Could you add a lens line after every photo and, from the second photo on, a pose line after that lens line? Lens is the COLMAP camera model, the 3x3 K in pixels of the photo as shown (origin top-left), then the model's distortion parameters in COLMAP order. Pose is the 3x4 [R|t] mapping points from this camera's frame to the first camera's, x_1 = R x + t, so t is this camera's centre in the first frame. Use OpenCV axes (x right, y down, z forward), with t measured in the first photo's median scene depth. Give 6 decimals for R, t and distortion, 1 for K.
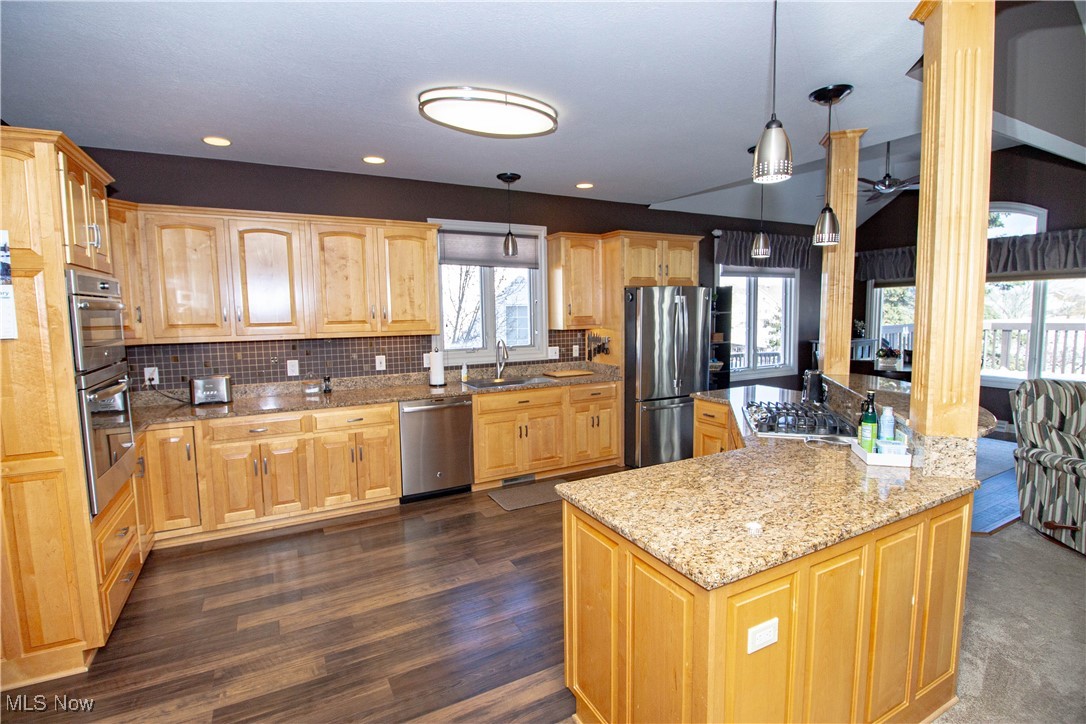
lens RADIAL K [[511.5, 0, 540.2], [0, 511.5, 357.9], [0, 0, 1]] dist [-0.008255, -0.007750]
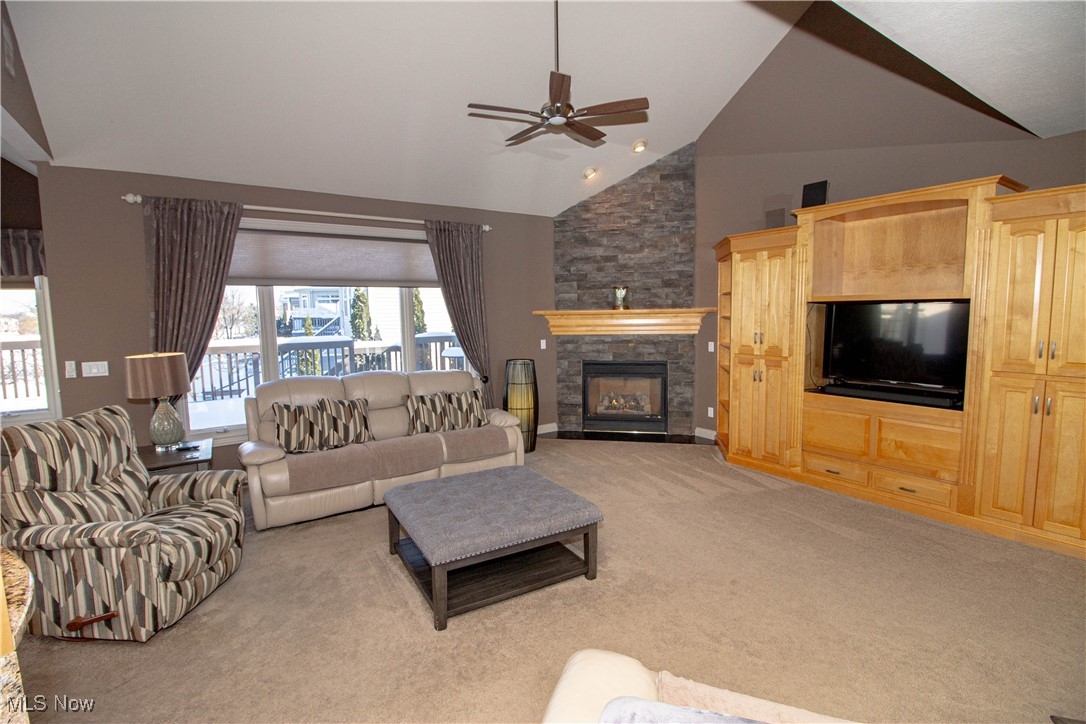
lens RADIAL K [[511.5, 0, 539.8], [0, 511.5, 362.6], [0, 0, 1]] dist [-0.008255, -0.007750]
pose [[-0.094672, -0.082083, 0.992119, 0.217044], [0.106514, 0.990039, 0.092075, -0.026993], [-0.989794, 0.114391, -0.084986, 0.286216]]
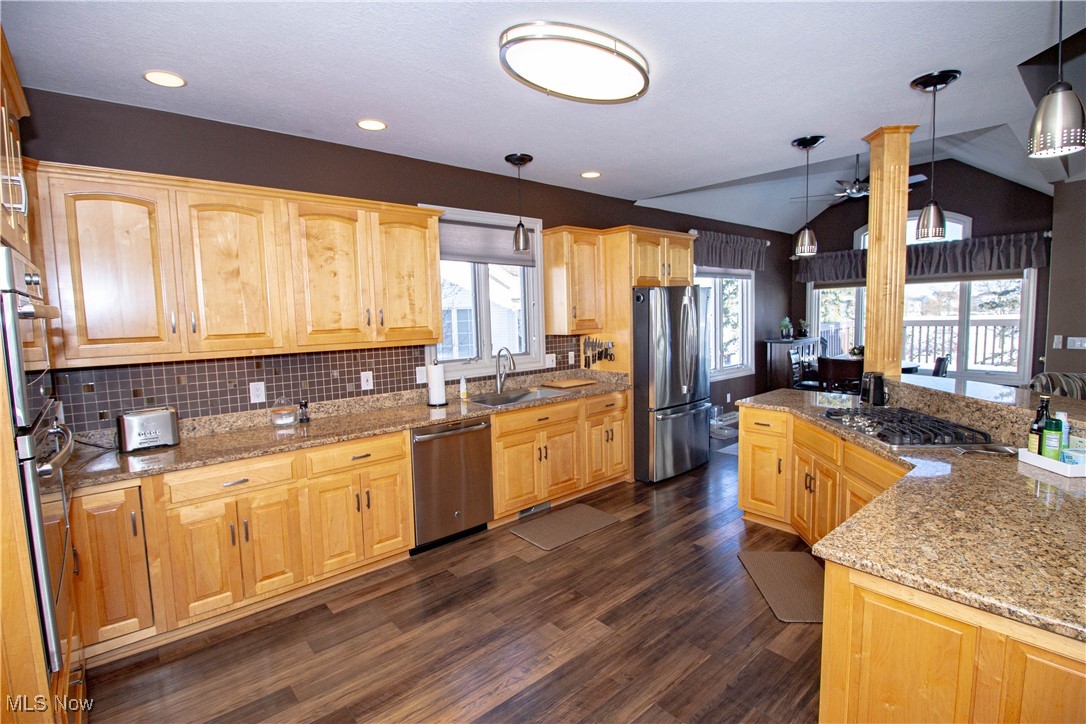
lens RADIAL K [[511.5, 0, 538.6], [0, 511.5, 357.8], [0, 0, 1]] dist [-0.008255, -0.007750]
pose [[0.975307, -0.029788, 0.218835, -0.249441], [0.031341, 0.999502, -0.003631, -0.016515], [-0.218618, 0.010400, 0.975755, 0.172860]]
